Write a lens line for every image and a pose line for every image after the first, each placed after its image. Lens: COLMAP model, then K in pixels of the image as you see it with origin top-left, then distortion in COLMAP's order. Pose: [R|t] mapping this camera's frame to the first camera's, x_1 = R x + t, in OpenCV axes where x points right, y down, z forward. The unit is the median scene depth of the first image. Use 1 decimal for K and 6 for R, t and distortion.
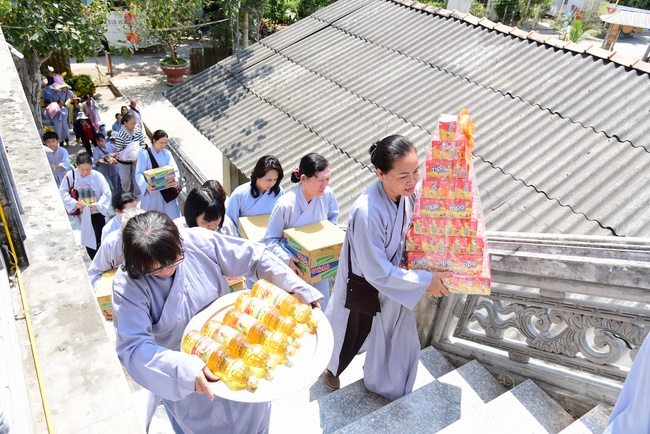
lens RADIAL K [[494.9, 0, 325.0], [0, 494.9, 217.0], [0, 0, 1]] dist [-0.068428, 0.104973]
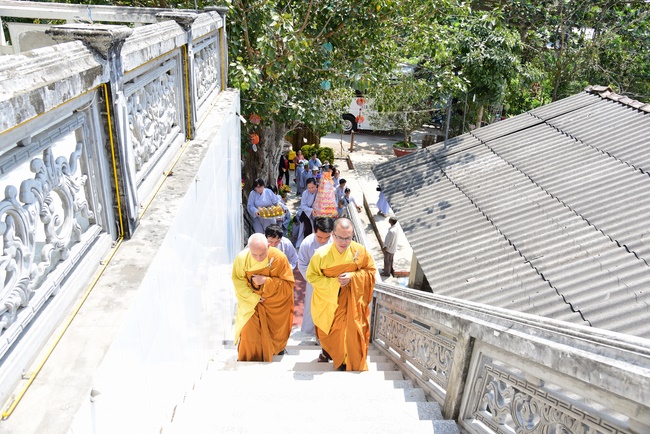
lens RADIAL K [[494.9, 0, 325.0], [0, 494.9, 217.0], [0, 0, 1]] dist [-0.068428, 0.104973]
pose [[0.878417, 0.159942, -0.450335, 0.115669], [-0.235091, 0.965049, -0.115815, 0.013329], [0.416072, 0.207603, 0.885316, -0.020134]]
